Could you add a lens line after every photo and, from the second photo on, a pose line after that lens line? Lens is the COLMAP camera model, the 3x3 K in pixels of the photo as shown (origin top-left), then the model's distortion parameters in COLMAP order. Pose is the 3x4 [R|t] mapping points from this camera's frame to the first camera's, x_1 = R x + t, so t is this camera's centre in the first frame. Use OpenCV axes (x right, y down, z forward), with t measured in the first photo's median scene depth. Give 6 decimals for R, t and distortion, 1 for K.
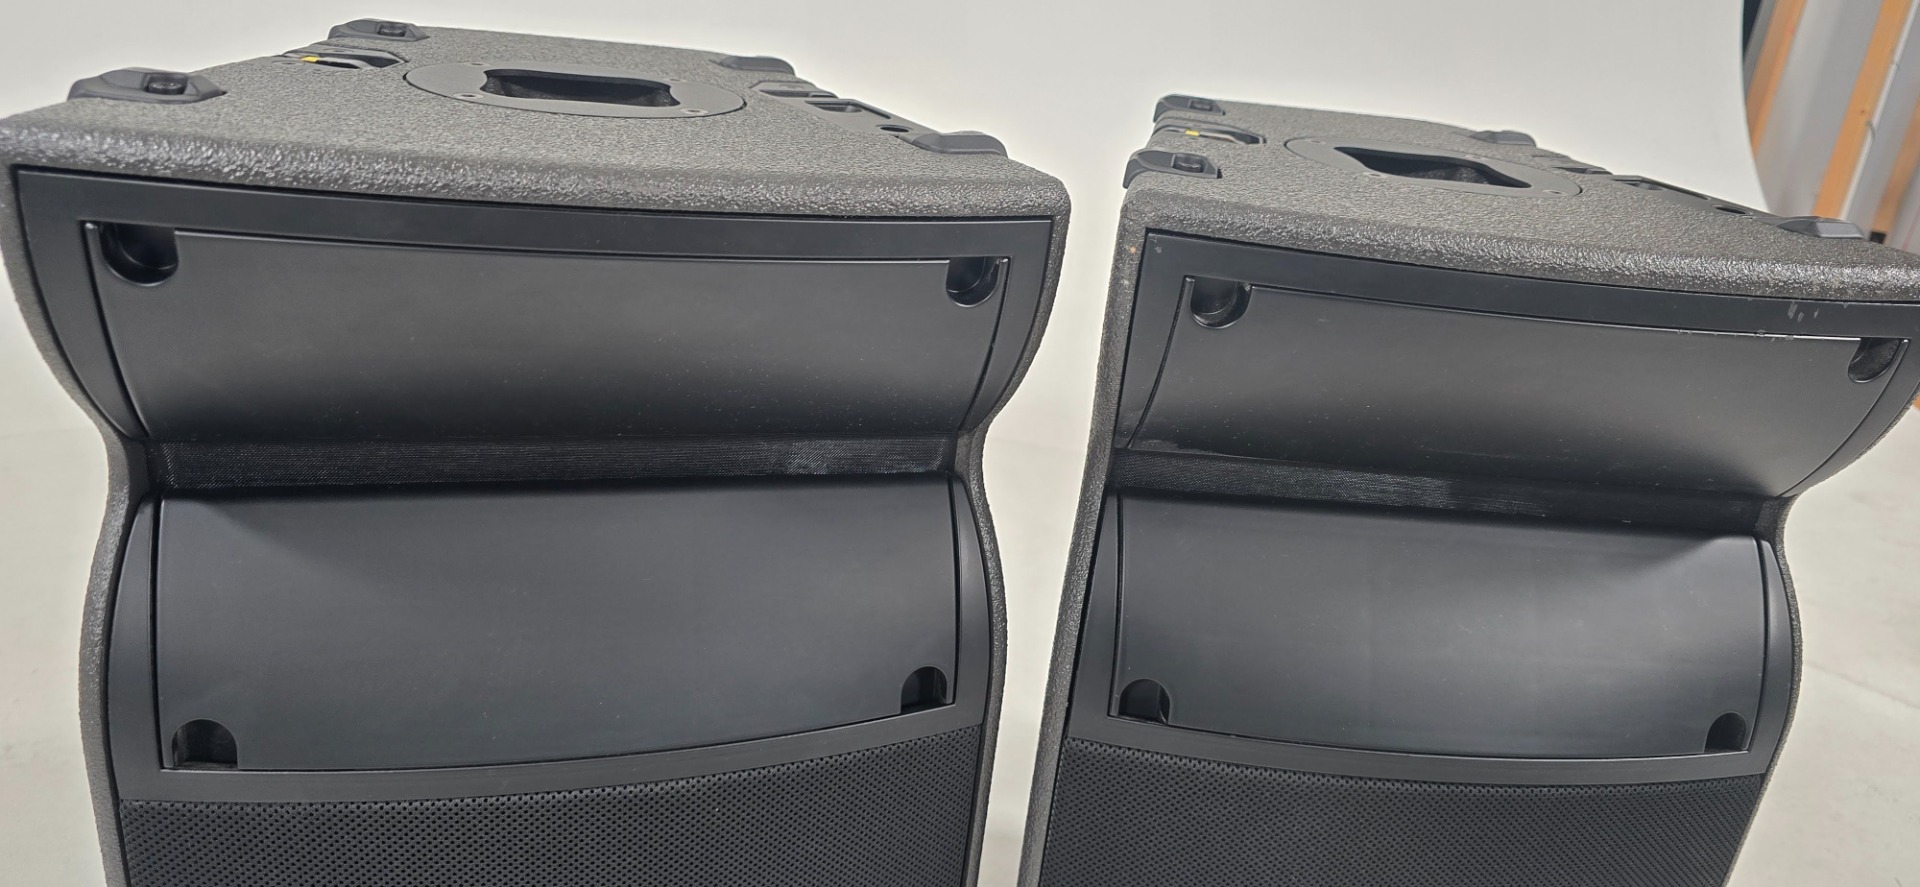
lens RADIAL K [[1324.2, 0, 961.2], [0, 1324.2, 438.8], [0, 0, 1]] dist [0.037420, -0.046699]
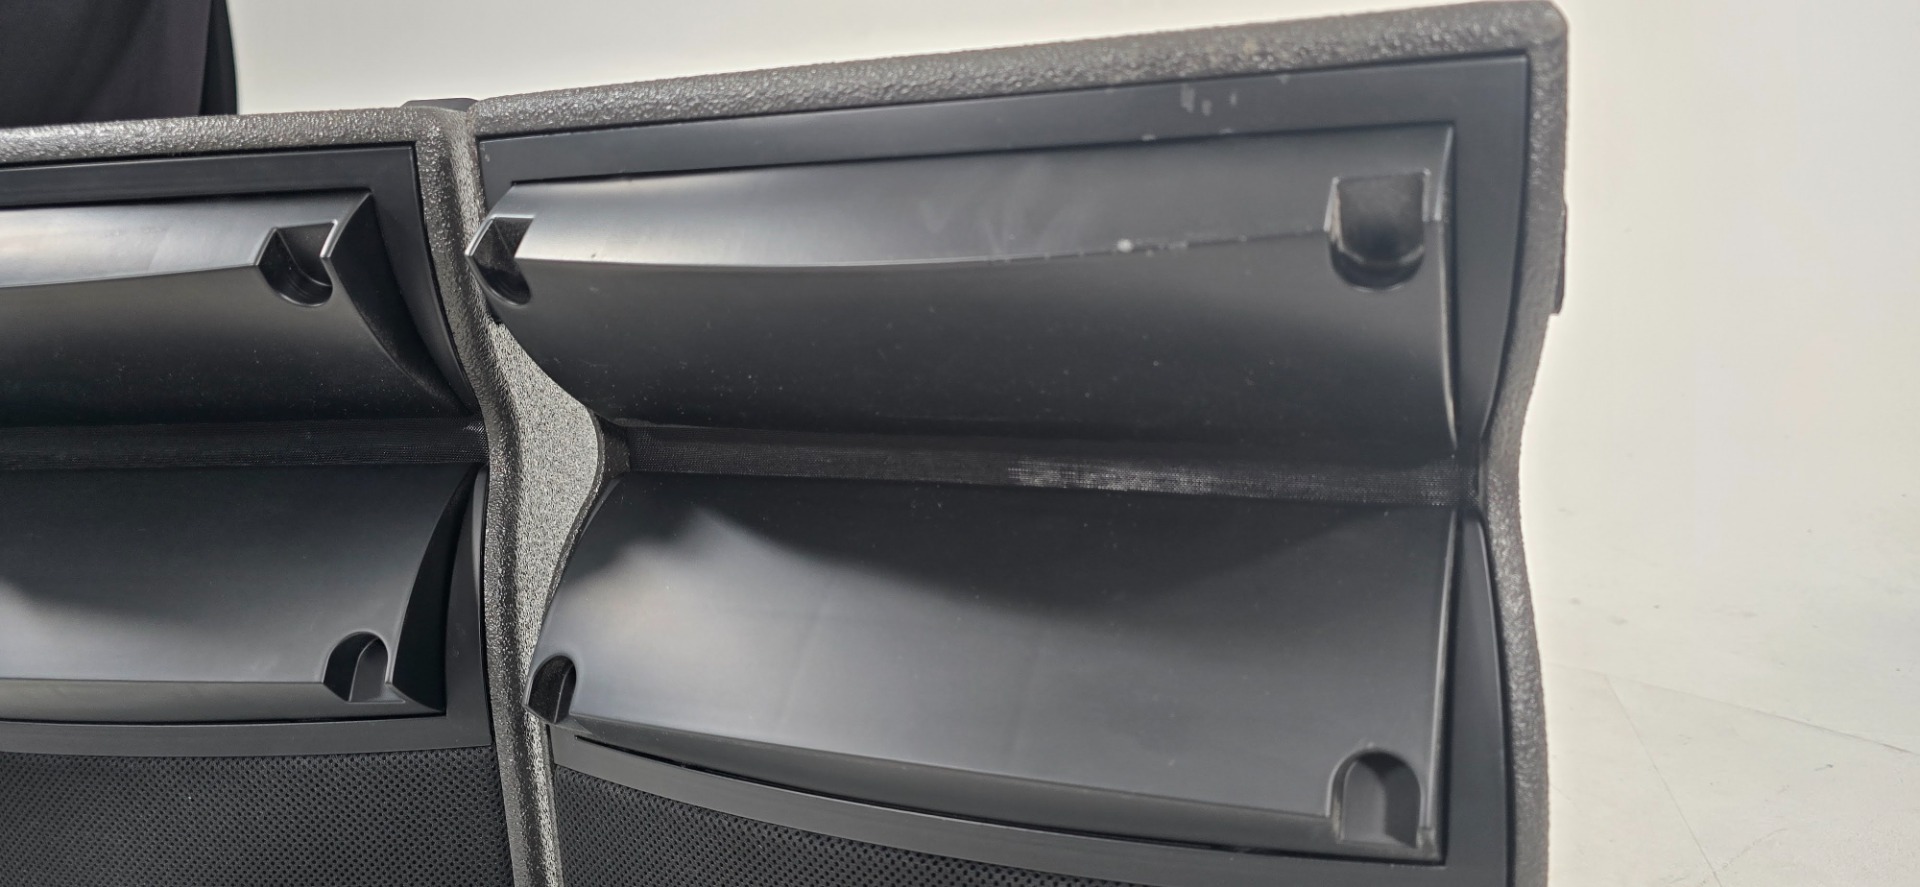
lens RADIAL K [[1324.2, 0, 980.5], [0, 1324.2, 435.9], [0, 0, 1]] dist [0.037420, -0.046699]
pose [[0.873617, -0.065749, -0.482153, 0.895845], [-0.036754, 0.979084, -0.200108, 0.218256], [0.485225, 0.192539, 0.852928, 0.444033]]
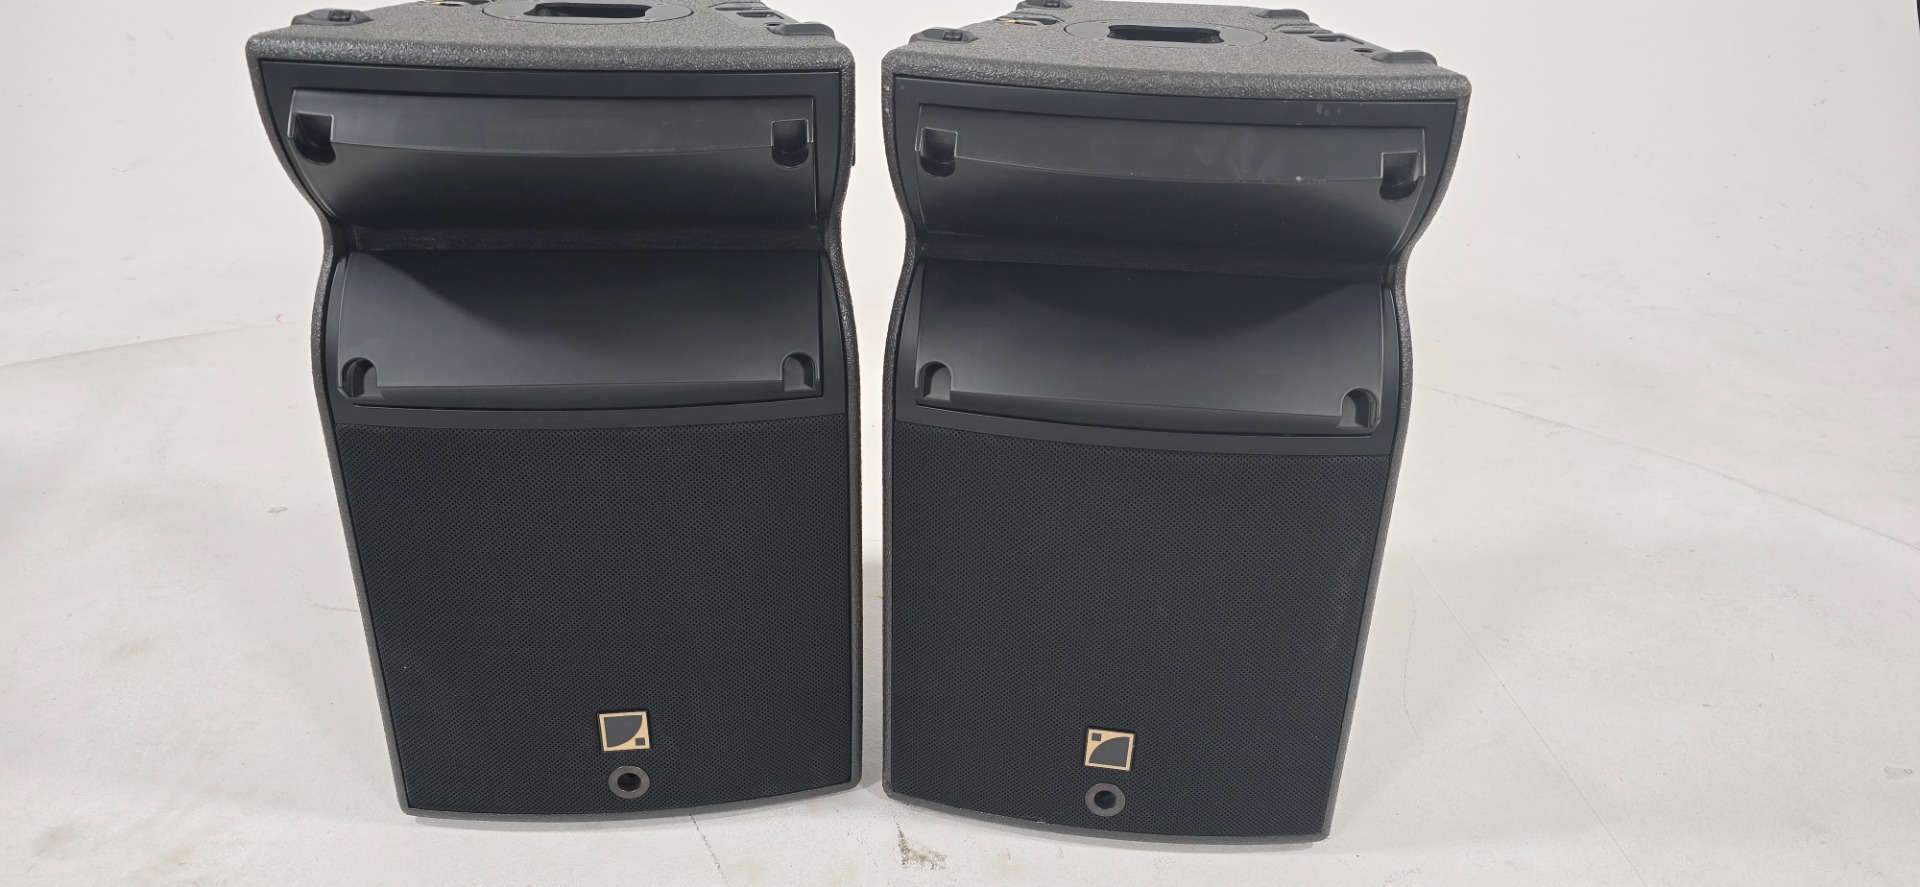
lens RADIAL K [[1324.2, 0, 970.9], [0, 1324.2, 462.2], [0, 0, 1]] dist [0.037420, -0.046699]
pose [[0.980840, 0.003823, -0.194780, 0.565541], [0.005441, 0.998880, 0.047004, 0.244639], [0.194741, -0.047163, 0.979720, -0.602320]]
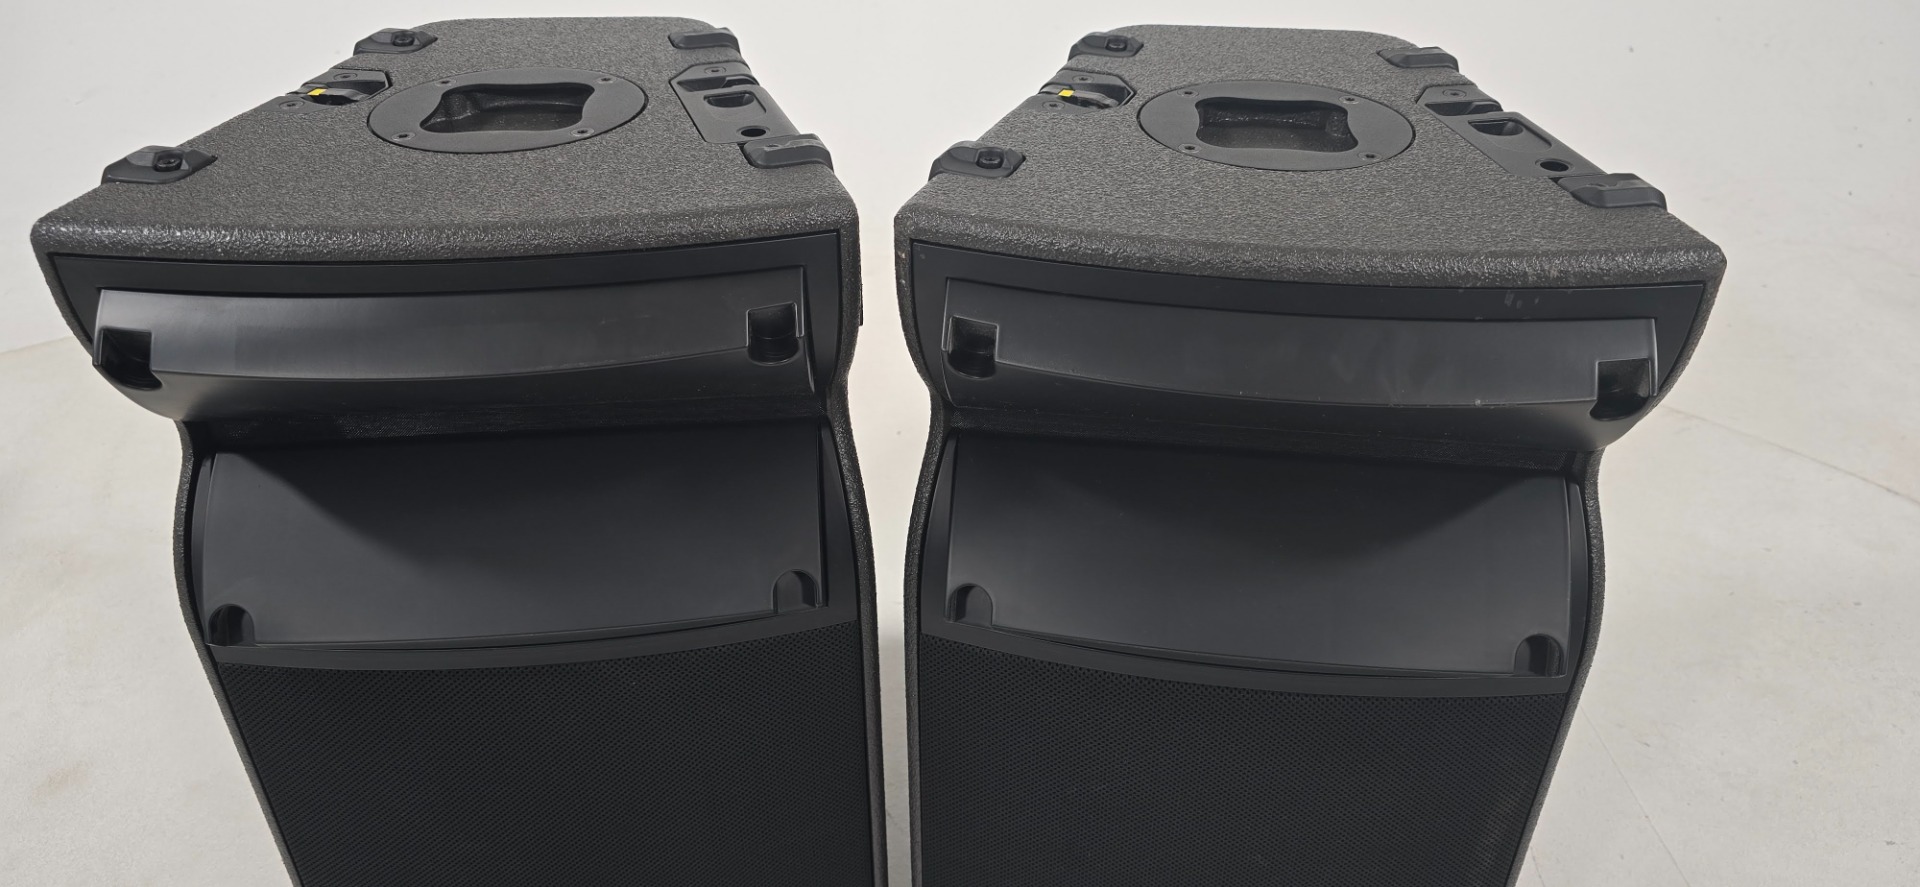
lens RADIAL K [[1324.2, 0, 956.3], [0, 1324.2, 443.3], [0, 0, 1]] dist [0.037420, -0.046699]
pose [[0.973504, 0.016966, -0.228039, 0.465228], [0.022144, 0.985562, 0.167860, -0.182486], [0.227594, -0.168463, 0.959073, -0.153851]]
